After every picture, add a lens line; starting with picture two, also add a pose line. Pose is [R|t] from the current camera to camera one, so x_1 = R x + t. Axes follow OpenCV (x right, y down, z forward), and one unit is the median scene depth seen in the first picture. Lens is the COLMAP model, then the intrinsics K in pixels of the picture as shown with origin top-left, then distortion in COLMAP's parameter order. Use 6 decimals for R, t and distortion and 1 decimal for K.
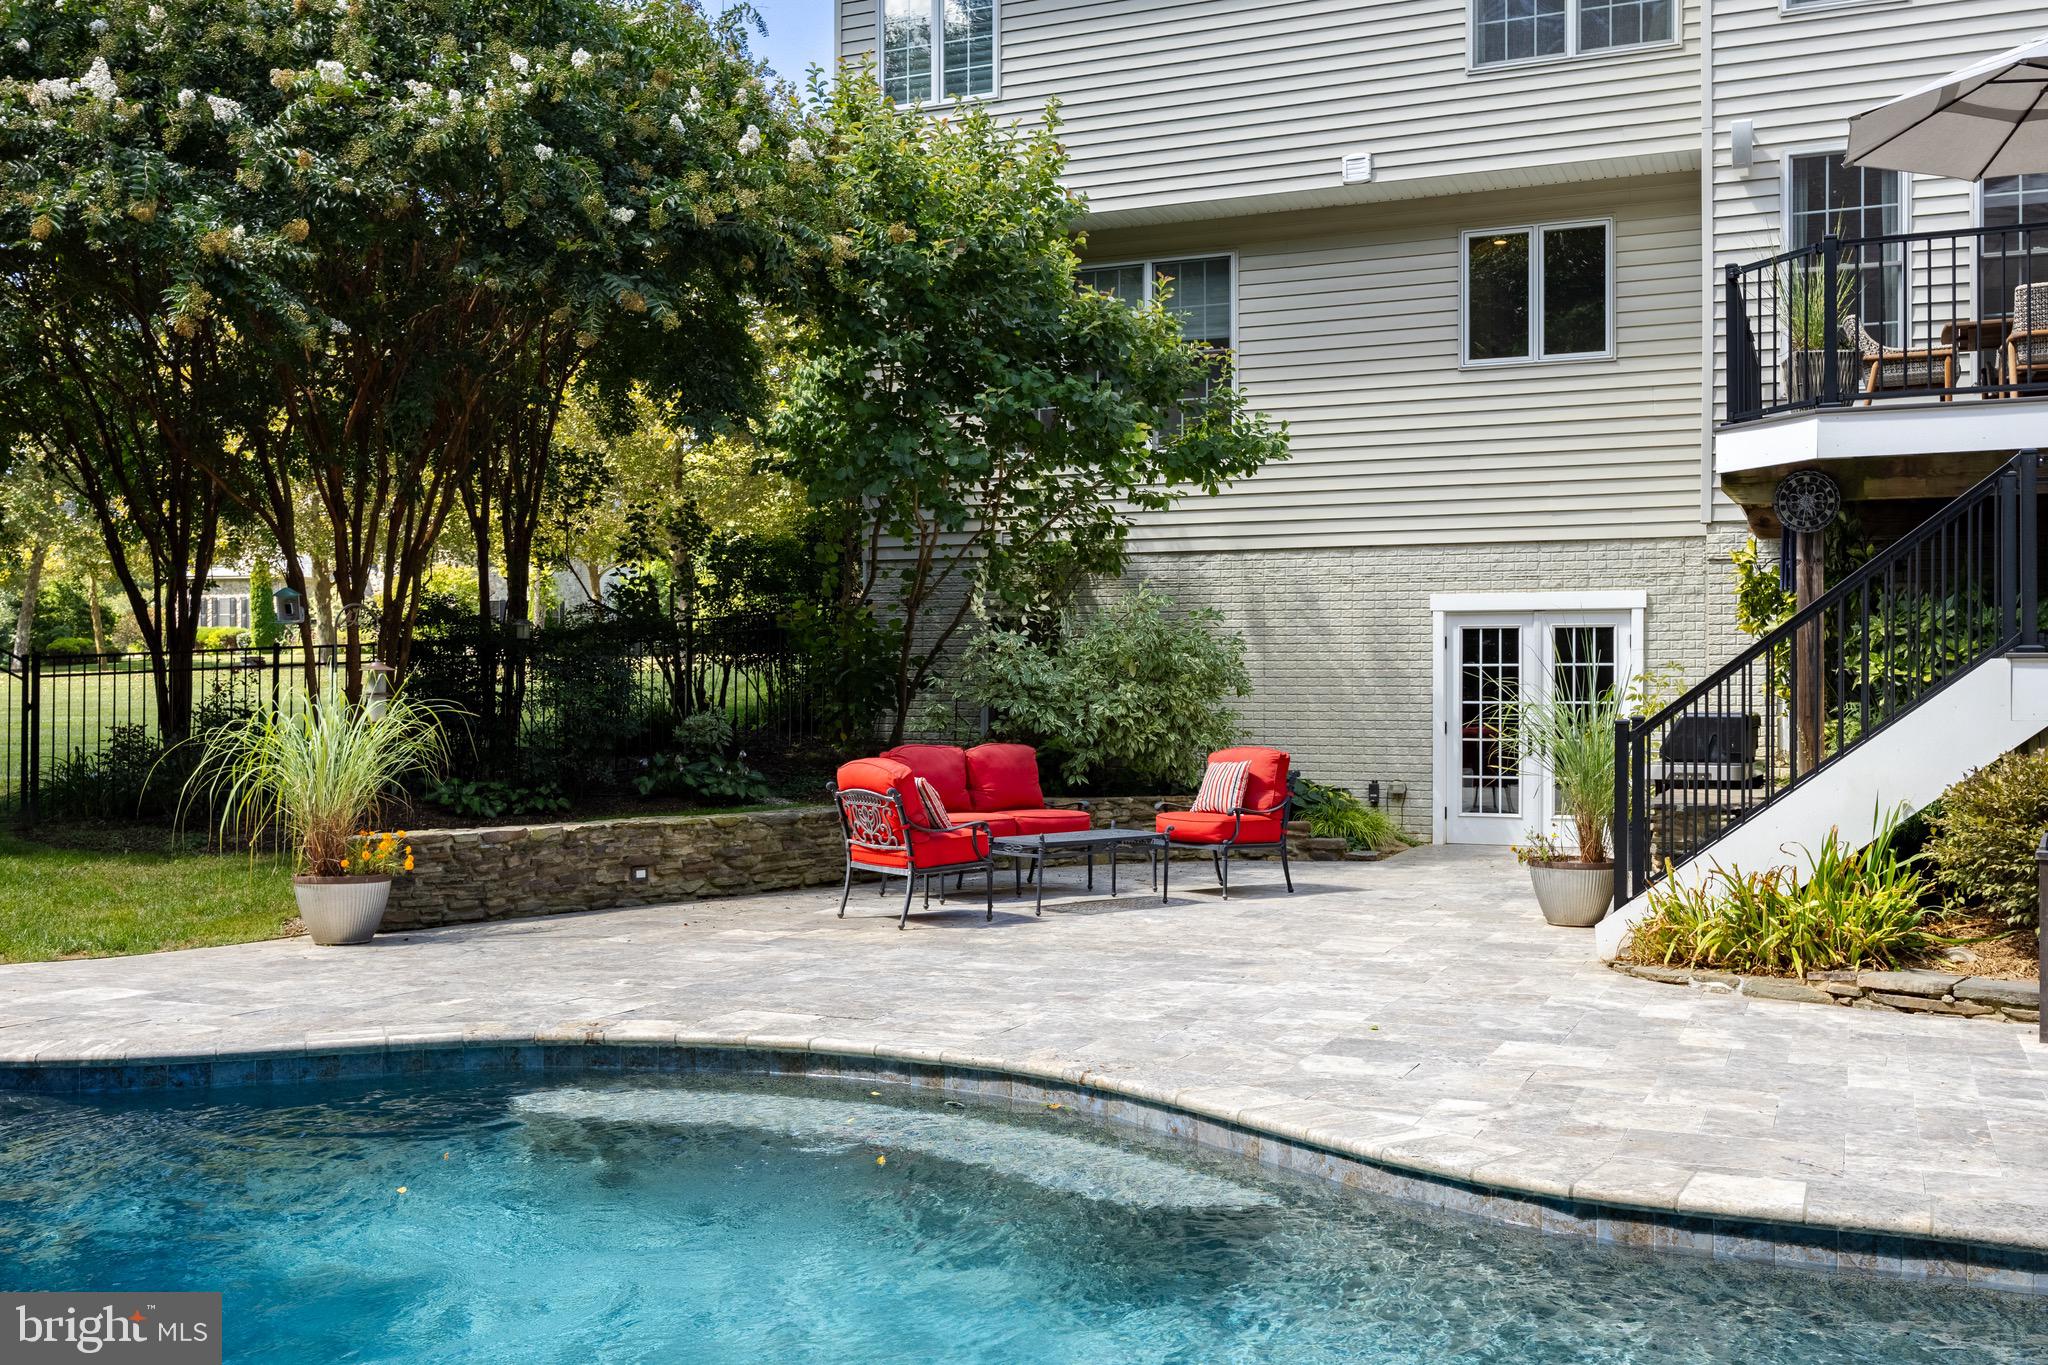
lens RADIAL K [[1919.6, 0, 1041.1], [0, 1919.6, 717.3], [0, 0, 1]] dist [-0.005329, 0.000000]
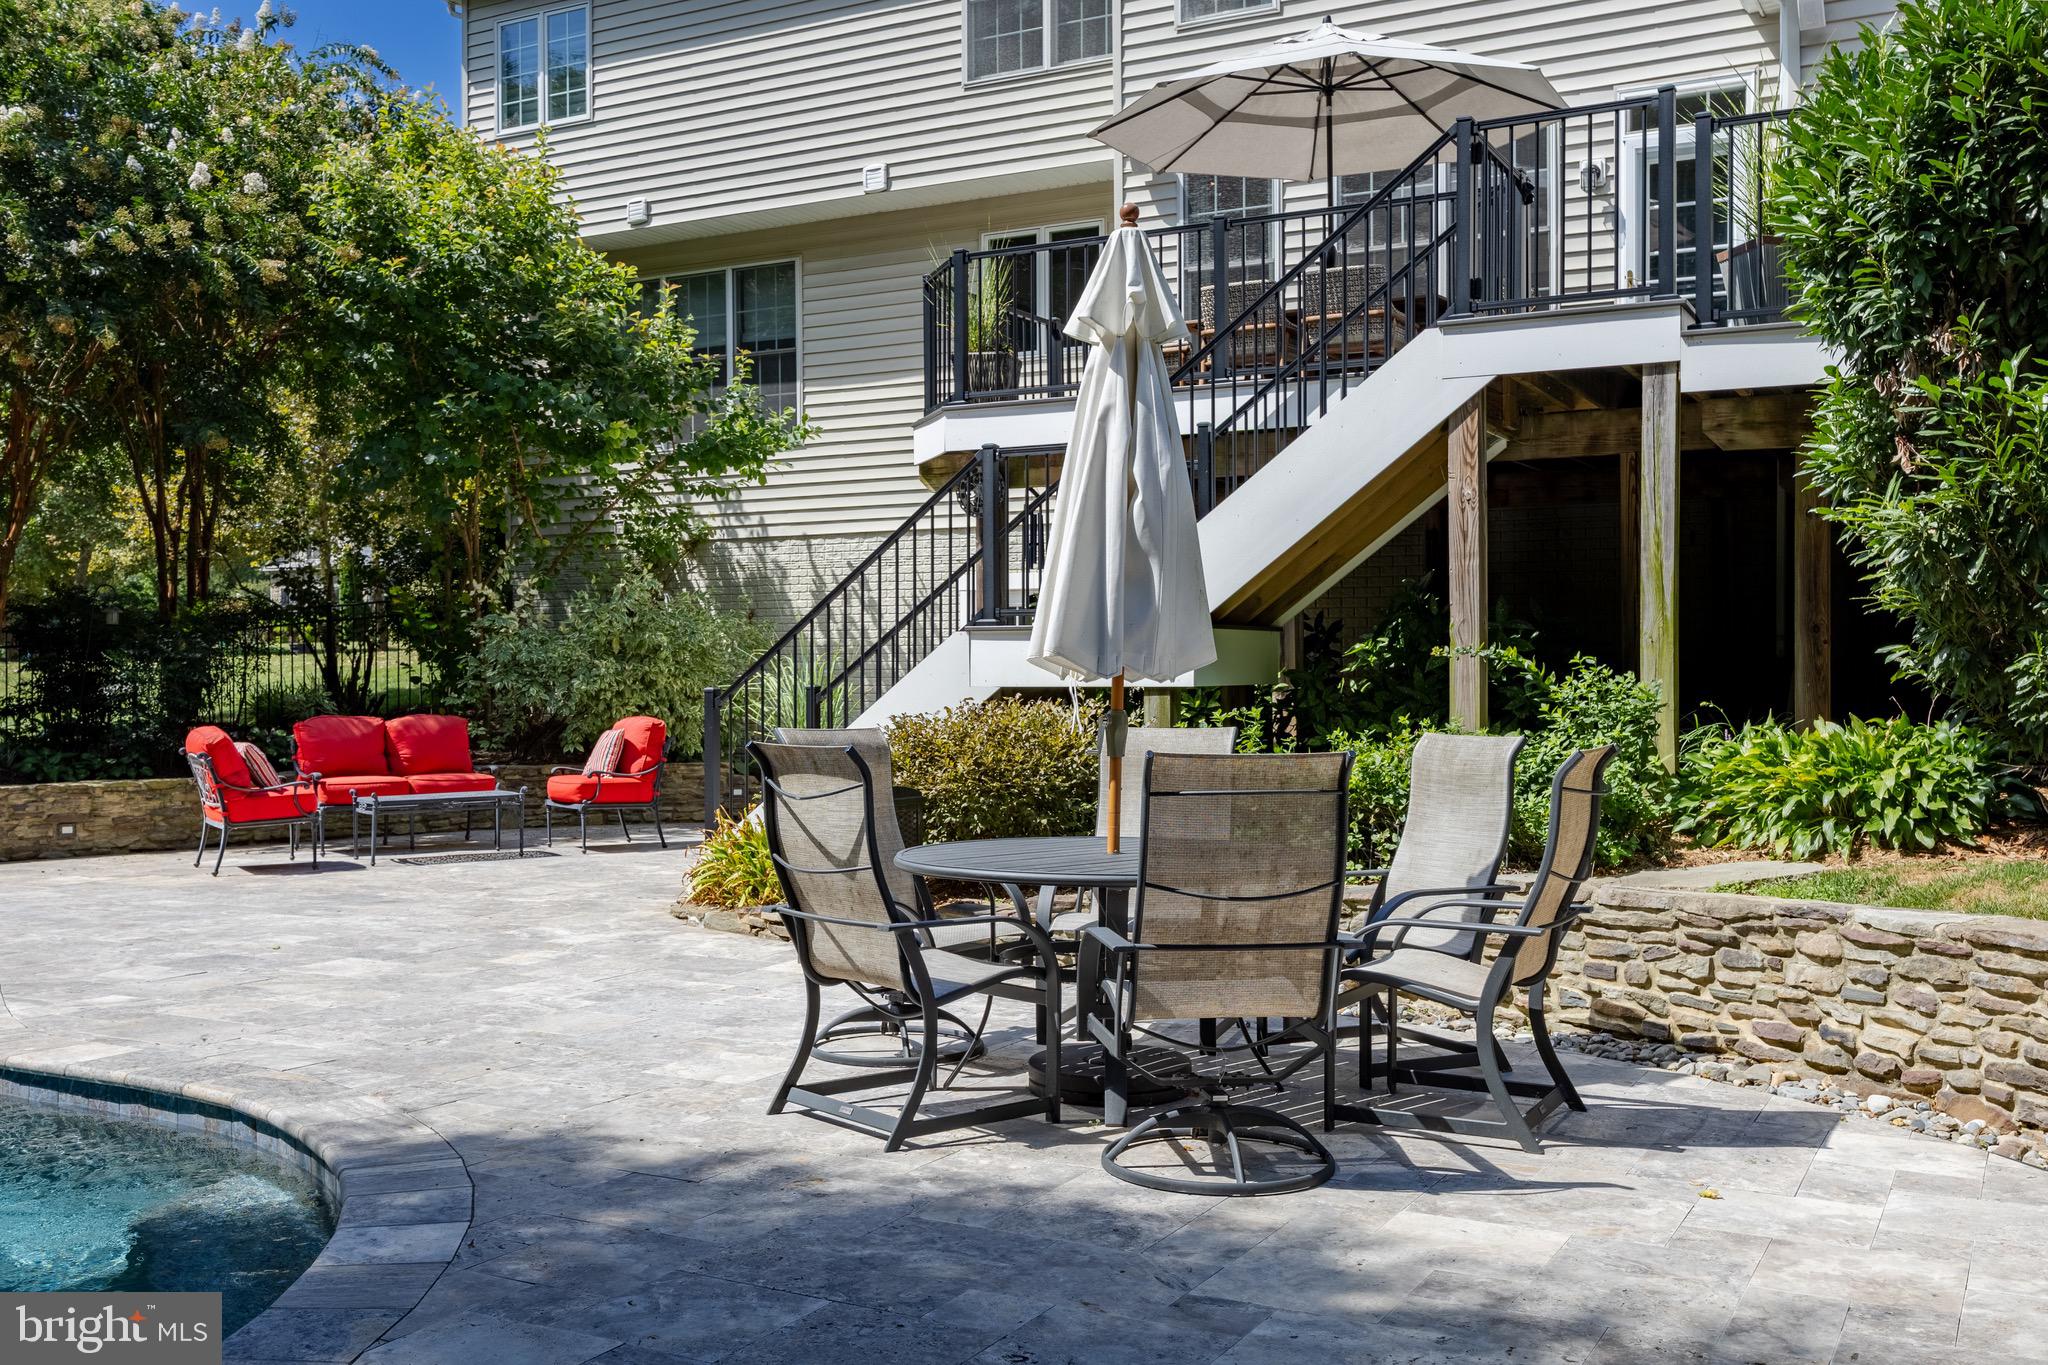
lens RADIAL K [[1919.6, 0, 1007.8], [0, 1919.6, 691.4], [0, 0, 1]] dist [-0.005329, 0.000000]
pose [[0.996497, -0.005695, -0.083440, 0.335157], [0.005361, 0.999977, -0.004216, 0.005642], [0.083462, 0.003754, 0.996504, -0.062769]]
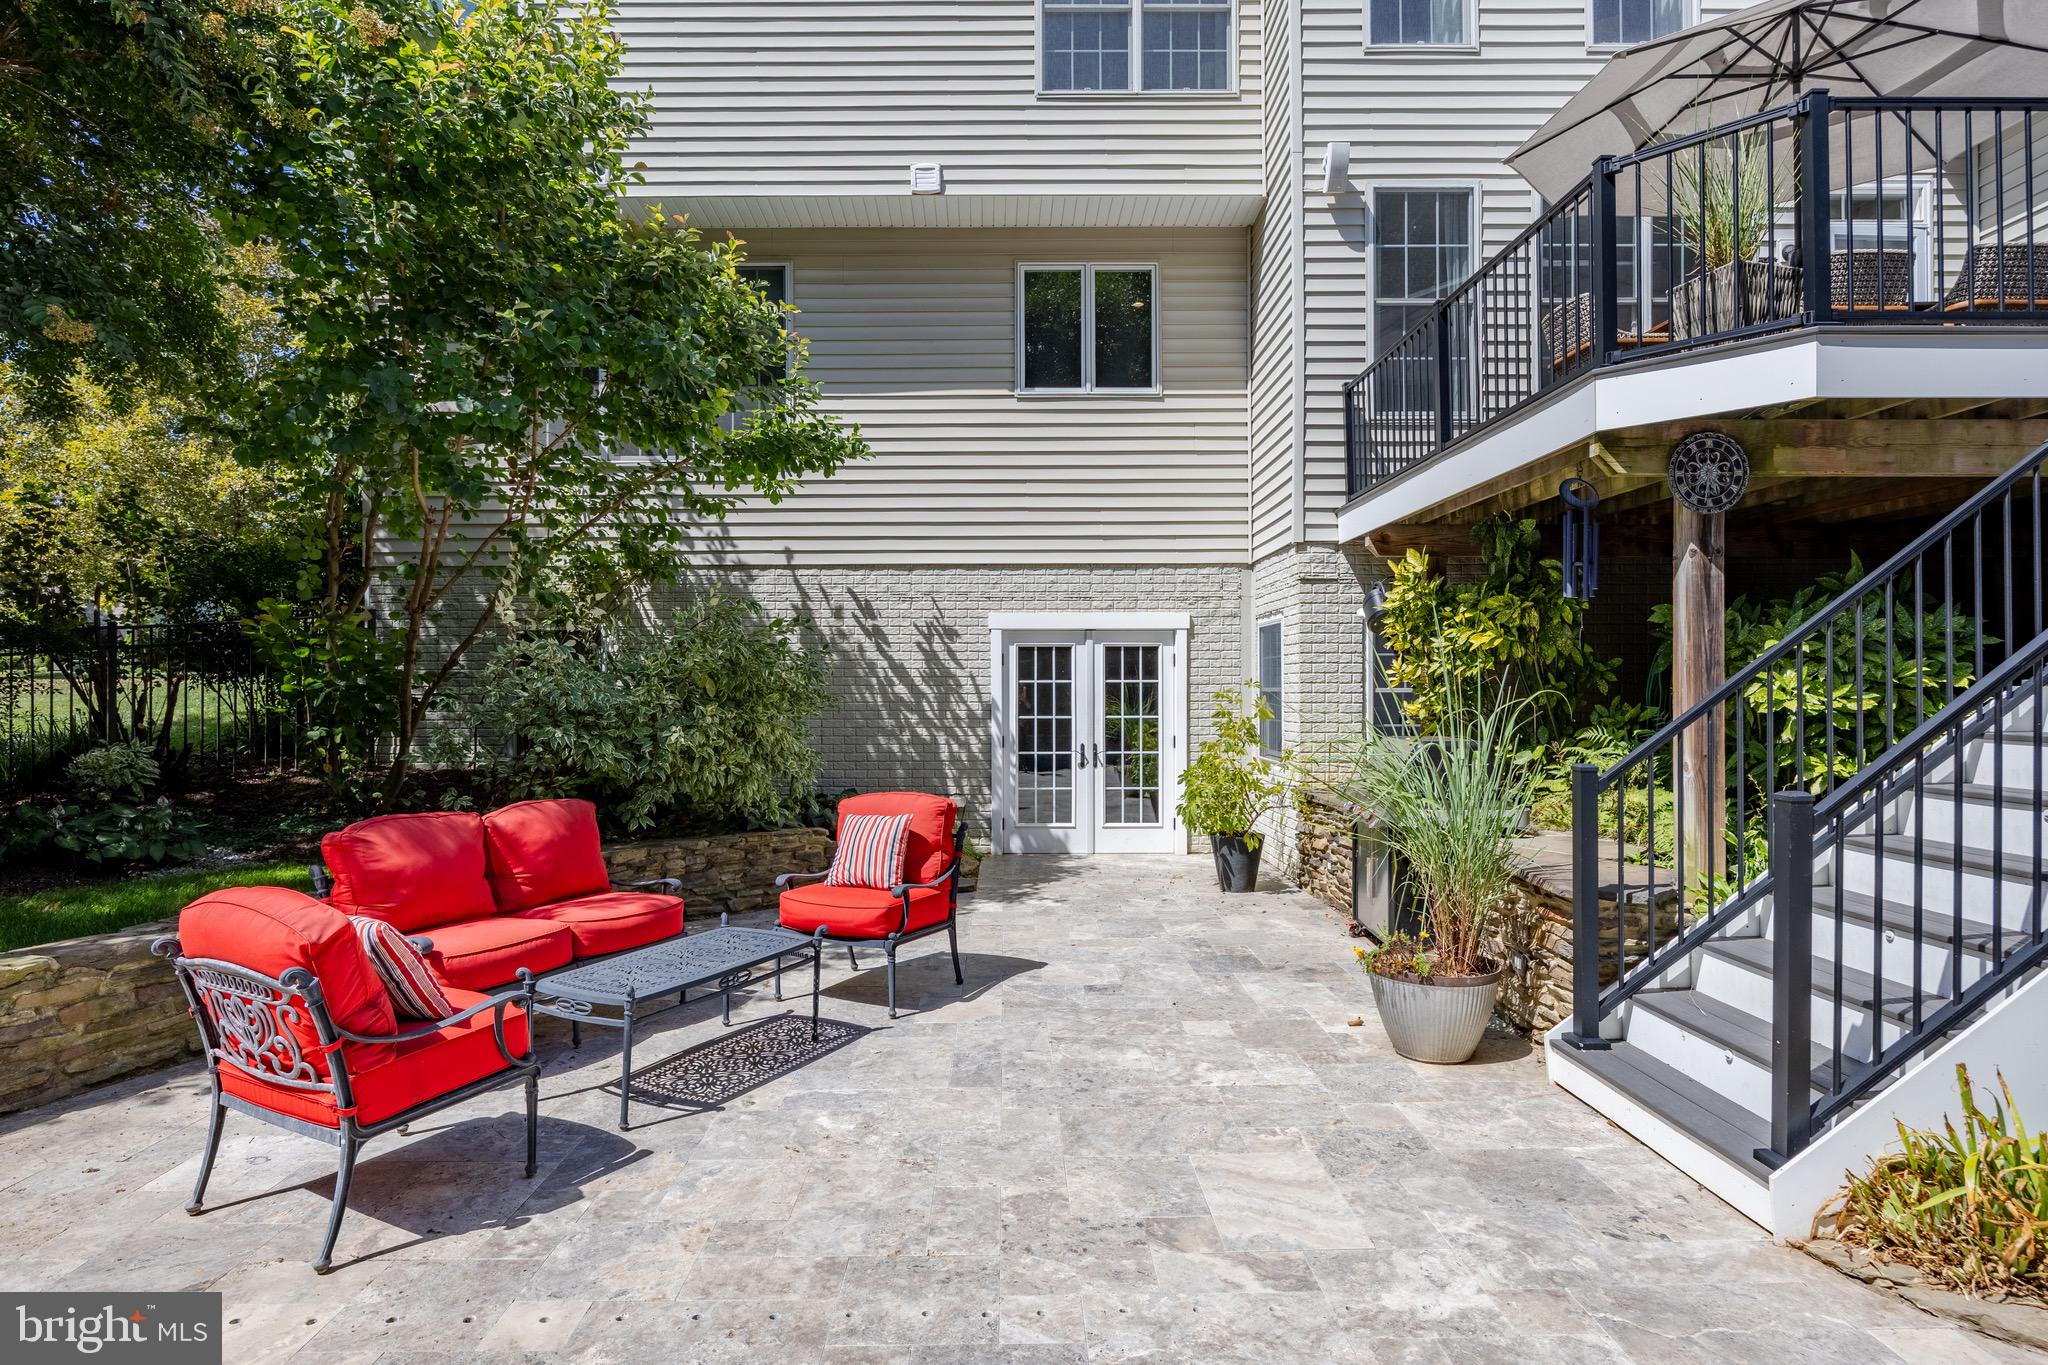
lens RADIAL K [[1111.0, 0, 1035.9], [0, 1111.0, 703.8], [0, 0, 1]] dist [-0.014923, 0.001292]
pose [[0.915960, -0.008623, 0.401178, -0.014762], [0.009638, 0.999953, -0.000513, -0.015401], [-0.401155, 0.004337, 0.916000, 0.468712]]
